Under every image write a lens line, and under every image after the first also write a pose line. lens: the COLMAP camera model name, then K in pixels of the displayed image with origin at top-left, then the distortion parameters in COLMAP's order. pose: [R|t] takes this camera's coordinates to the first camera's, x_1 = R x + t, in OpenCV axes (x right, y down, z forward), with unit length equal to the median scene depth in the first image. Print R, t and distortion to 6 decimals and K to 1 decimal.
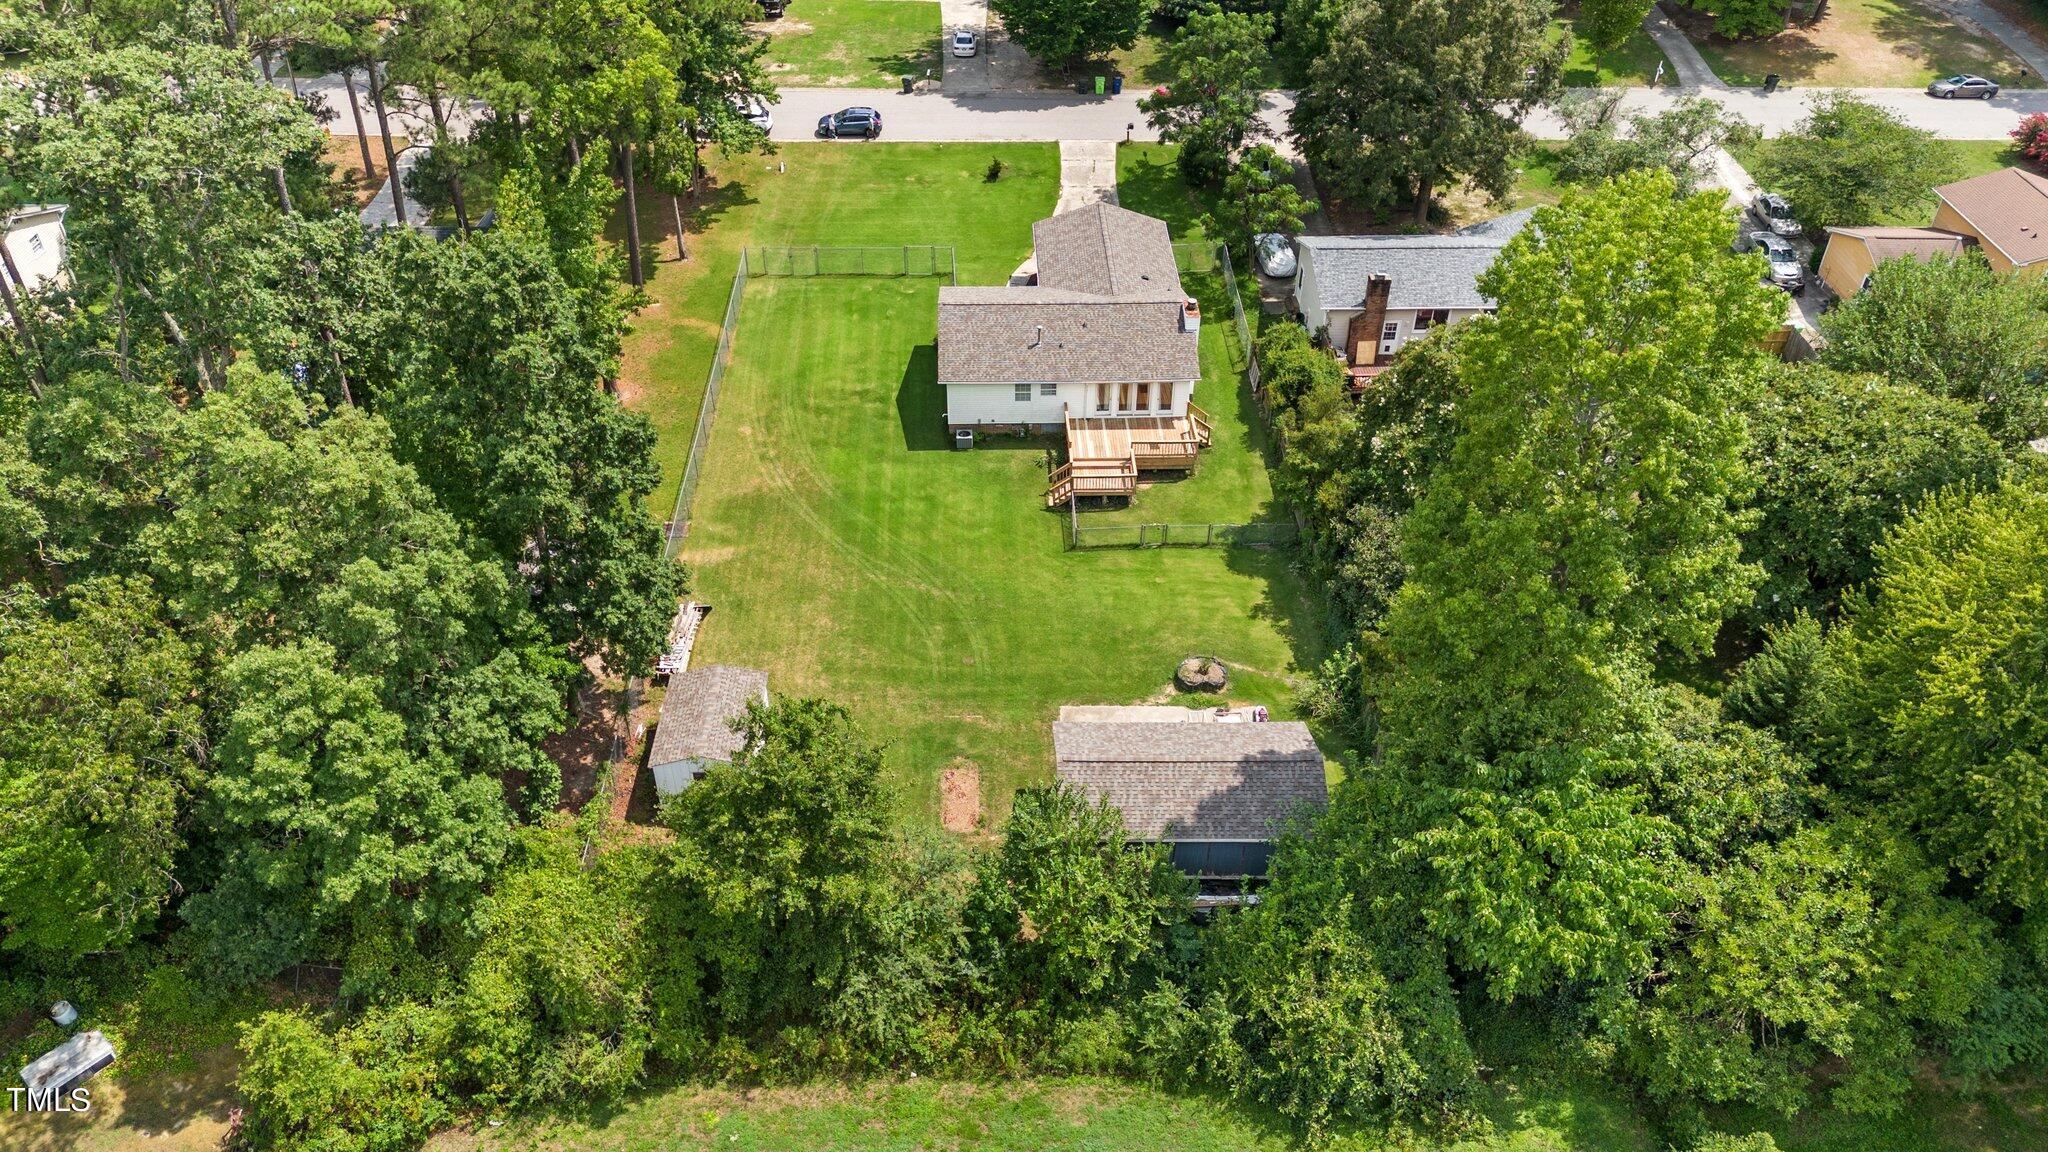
lens RADIAL K [[1483.8, 0, 1024.0], [0, 1483.8, 576.0], [0, 0, 1]] dist [0.077544, 0.000017]
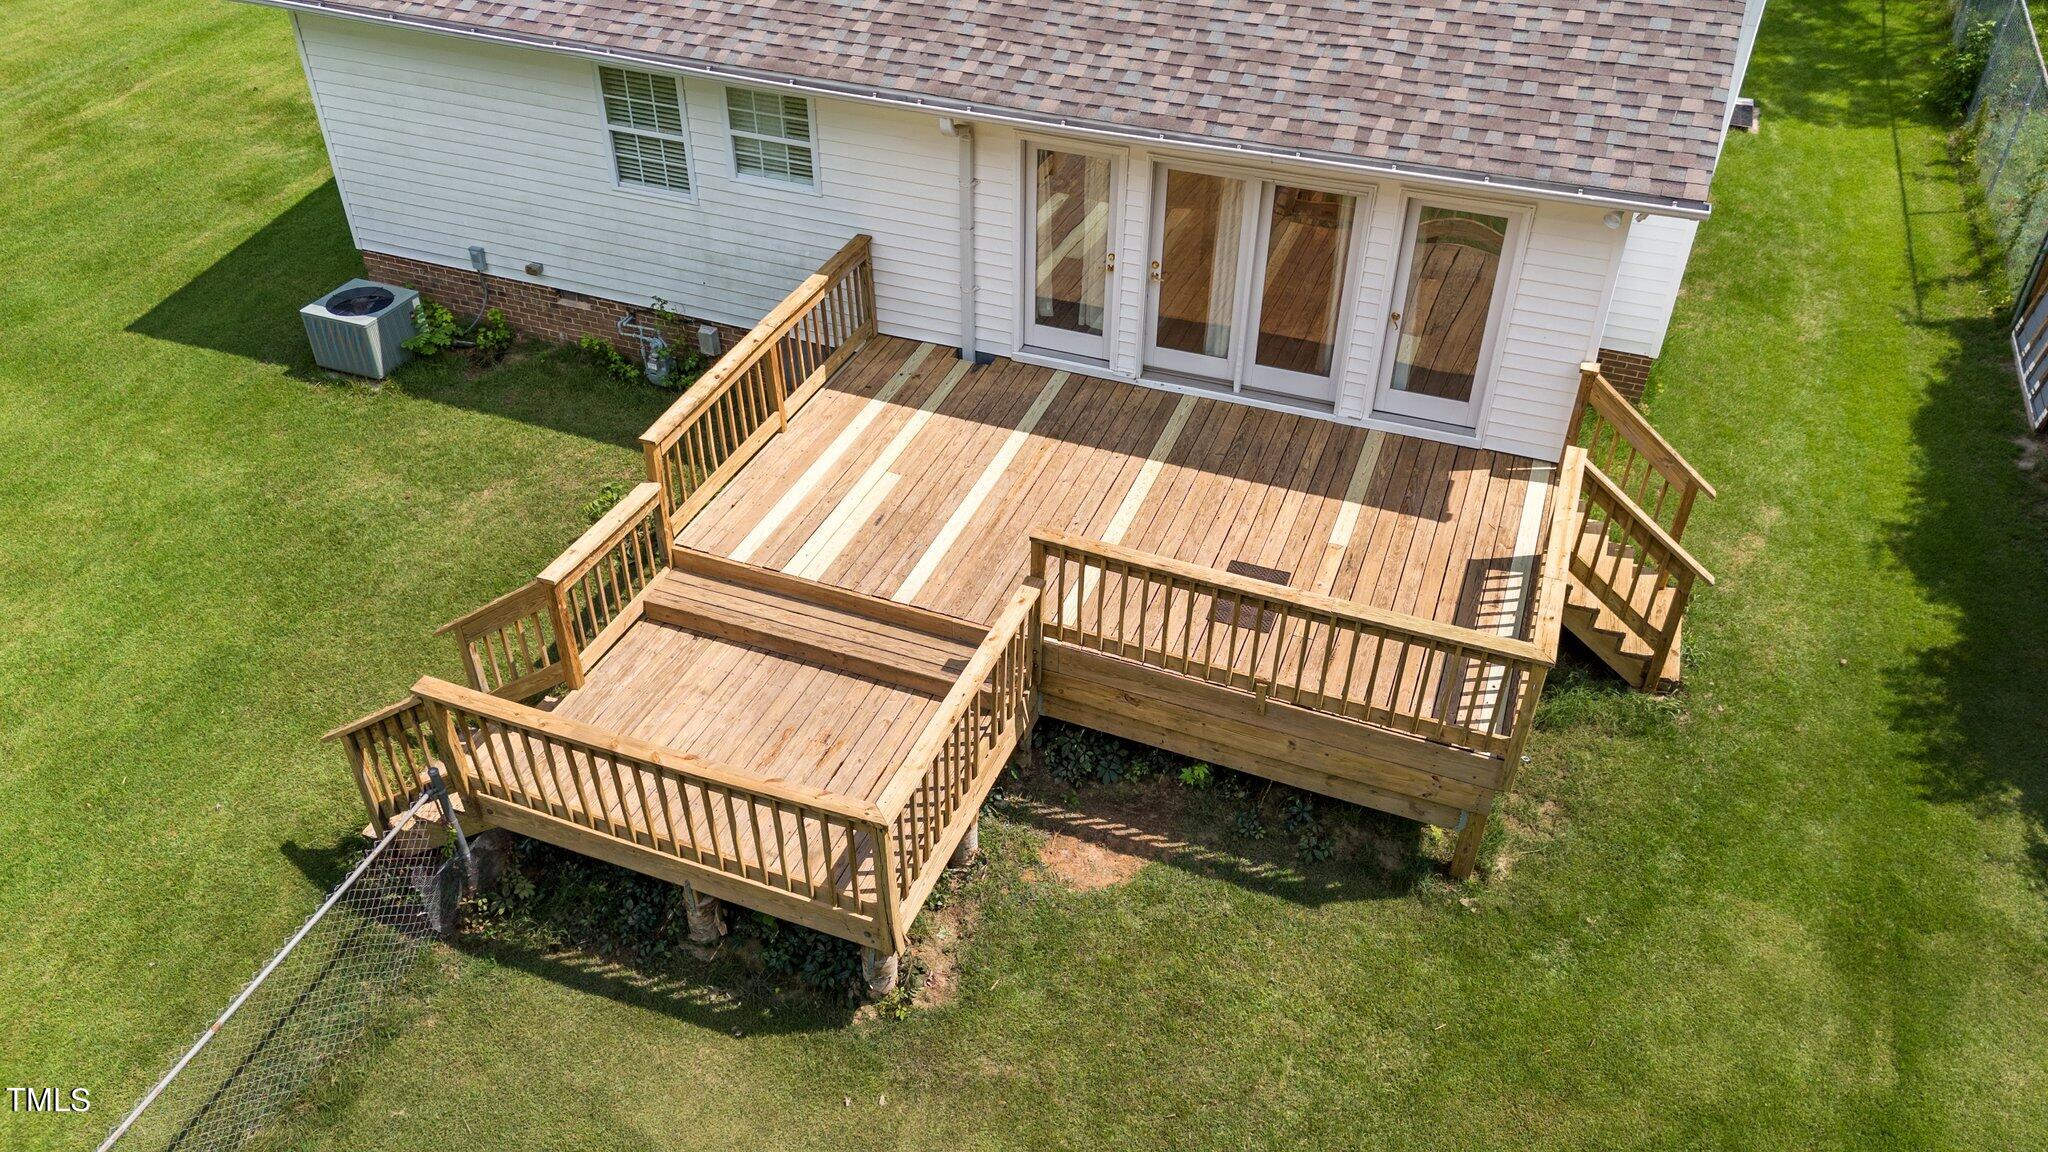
lens RADIAL K [[1483.8, 0, 1024.0], [0, 1483.8, 576.0], [0, 0, 1]] dist [0.077544, 0.000017]
pose [[0.925676, 0.235508, -0.296076, 0.107198], [-0.243320, 0.969887, 0.010744, -0.084900], [0.289690, 0.062096, 0.955104, 0.843213]]
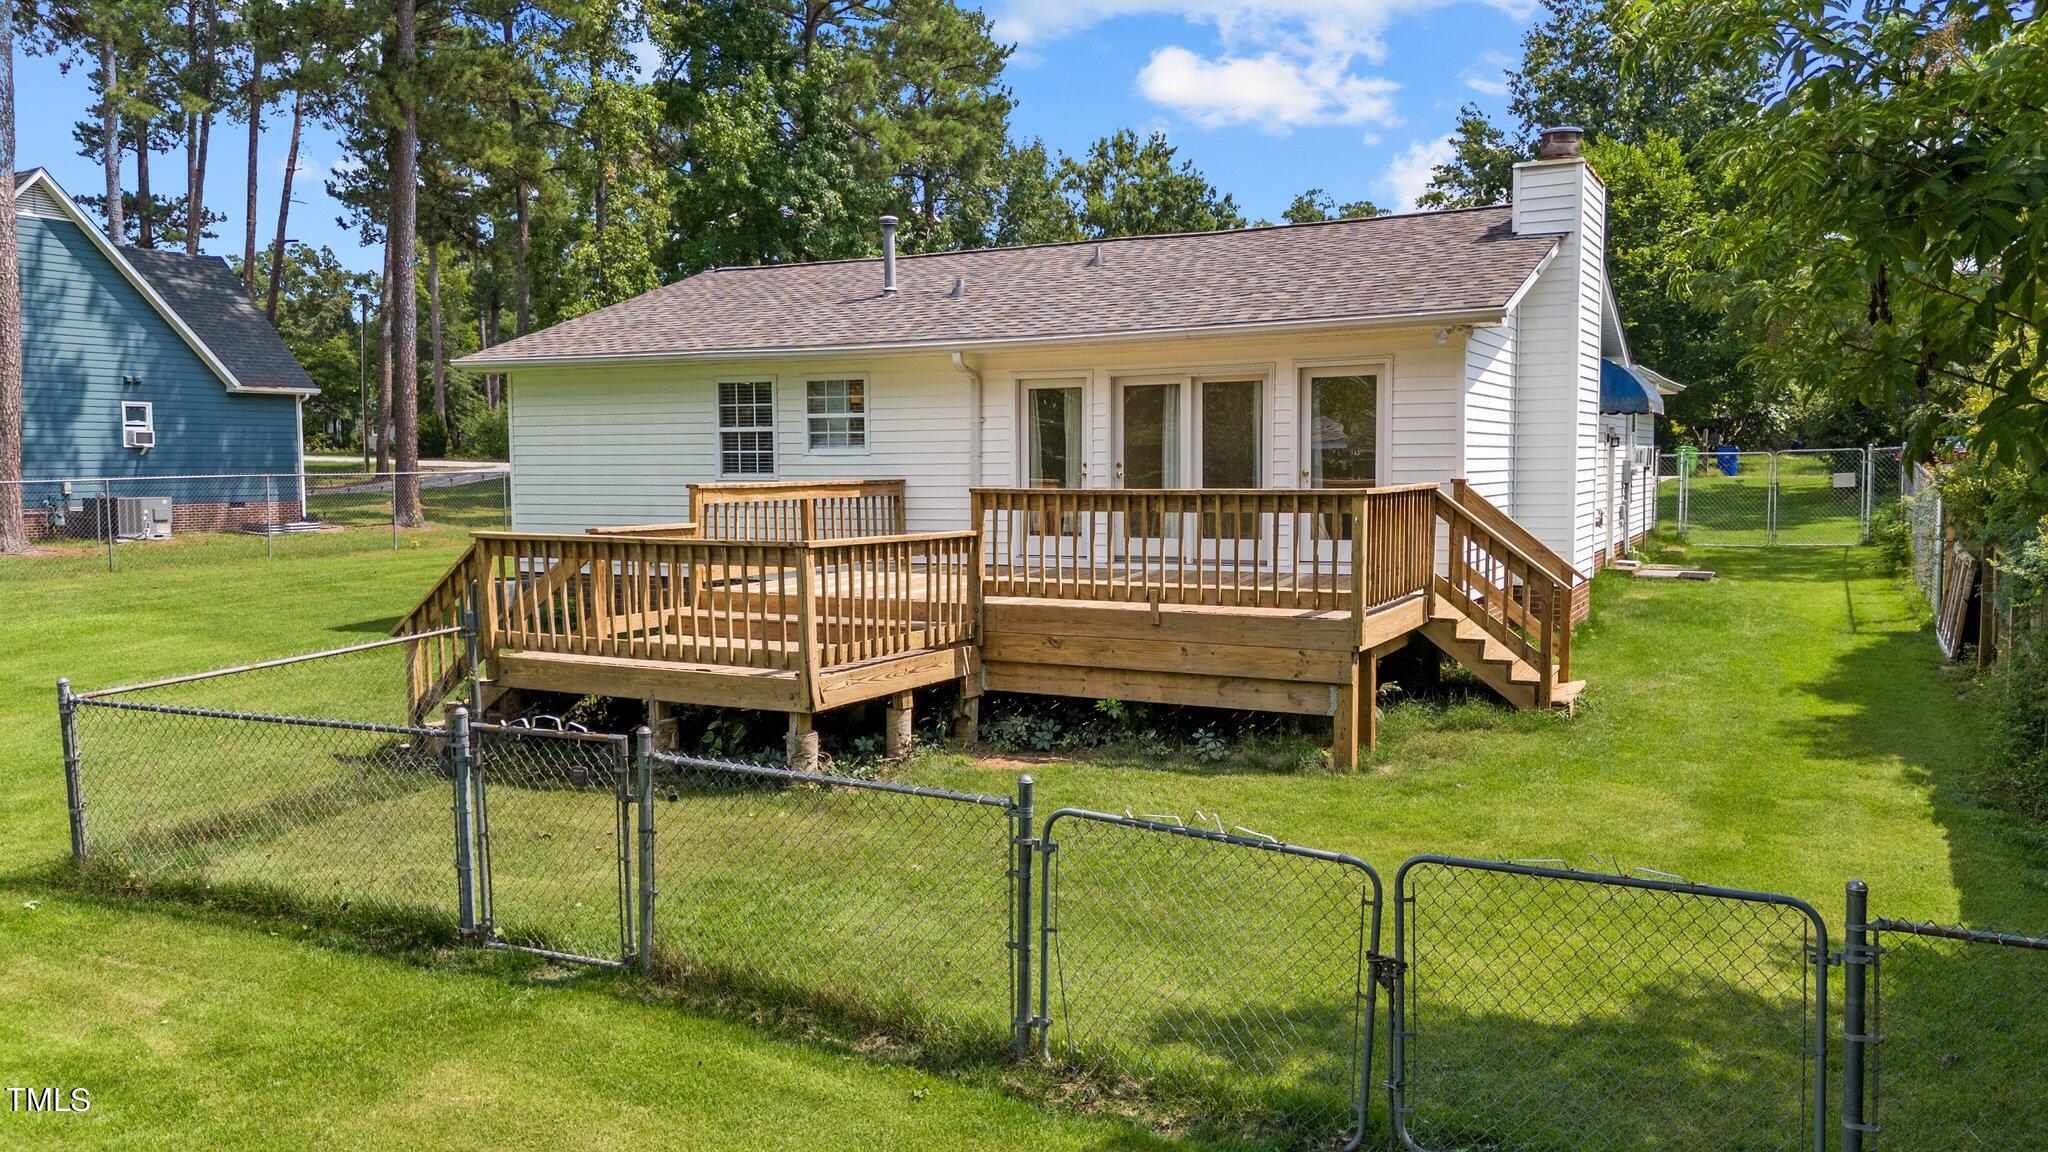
lens RADIAL K [[1483.8, 0, 1024.0], [0, 1483.8, 576.0], [0, 0, 1]] dist [0.077544, 0.000017]
pose [[0.879670, 0.035377, -0.474268, 0.150457], [-0.293373, 0.825250, -0.482591, -0.003857], [0.374317, 0.563658, 0.736326, 0.854602]]
